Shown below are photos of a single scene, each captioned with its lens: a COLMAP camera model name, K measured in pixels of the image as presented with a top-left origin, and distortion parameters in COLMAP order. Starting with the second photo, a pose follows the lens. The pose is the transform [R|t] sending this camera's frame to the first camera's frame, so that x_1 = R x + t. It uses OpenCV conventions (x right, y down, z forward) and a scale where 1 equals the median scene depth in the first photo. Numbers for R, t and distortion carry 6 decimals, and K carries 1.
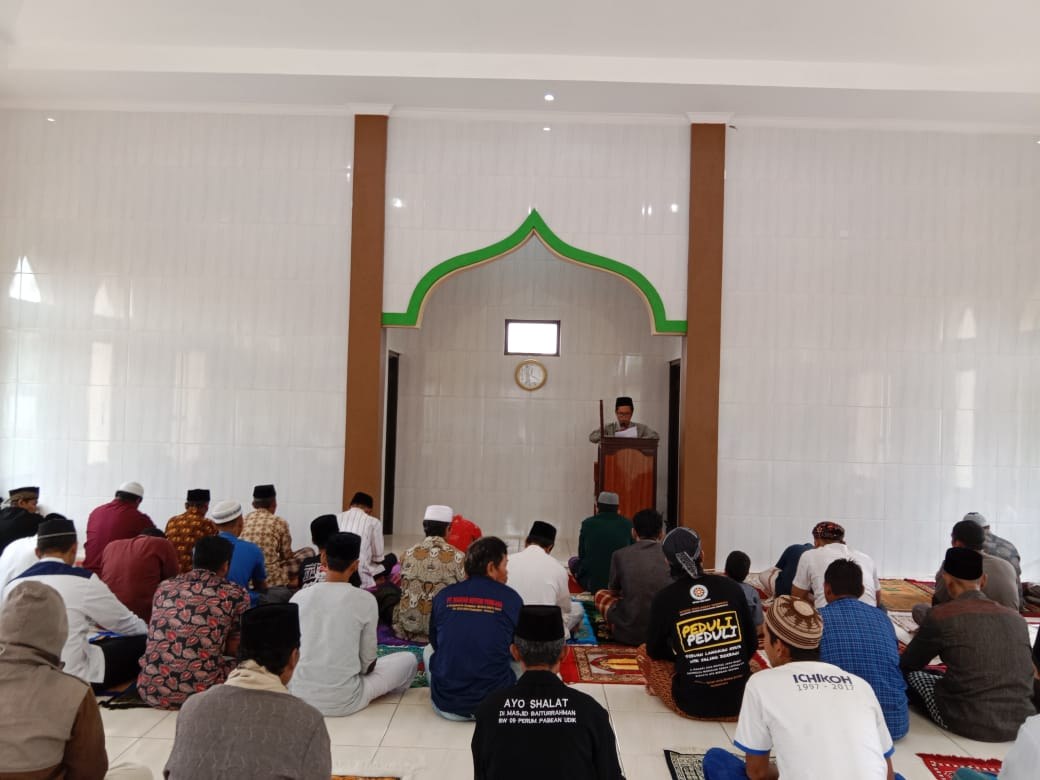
lens RADIAL K [[832.2, 0, 520.0], [0, 832.2, 390.0], [0, 0, 1]] dist [0.003221, -0.003048]
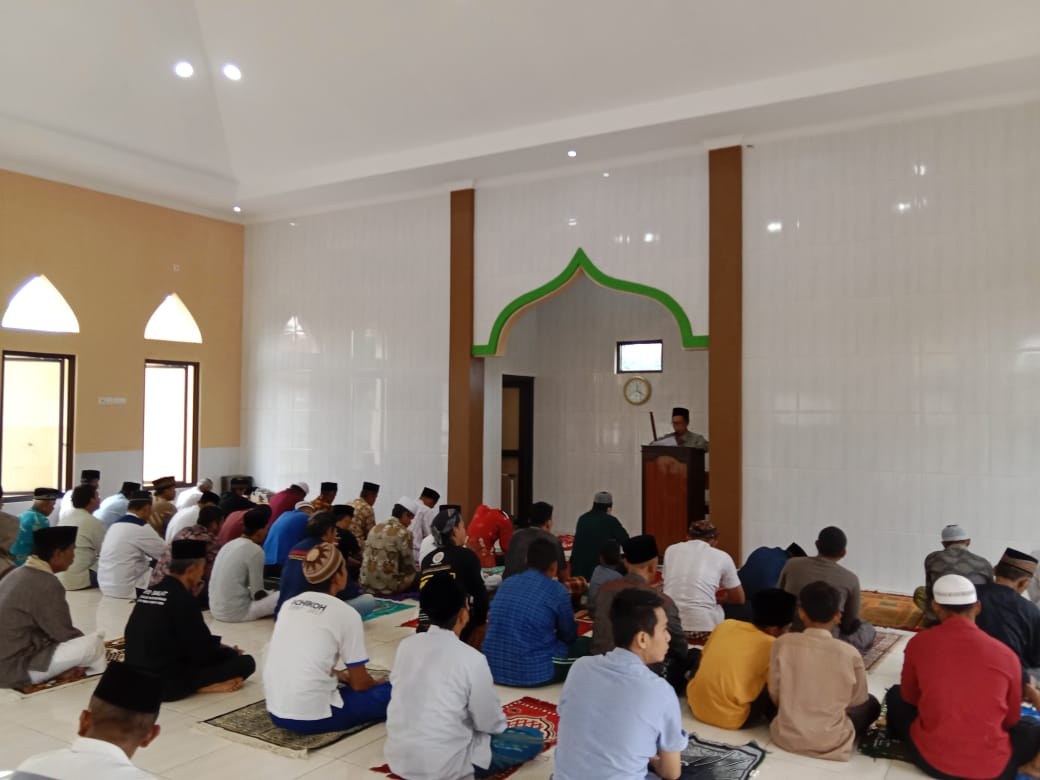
lens RADIAL K [[813.8, 0, 540.2], [0, 813.8, 392.3], [0, 0, 1]] dist [0.008440, -0.037450]
pose [[0.871101, -0.033996, -0.489925, 0.515938], [0.023181, 0.999335, -0.028129, 0.013581], [0.490556, 0.013146, 0.871311, -0.010954]]
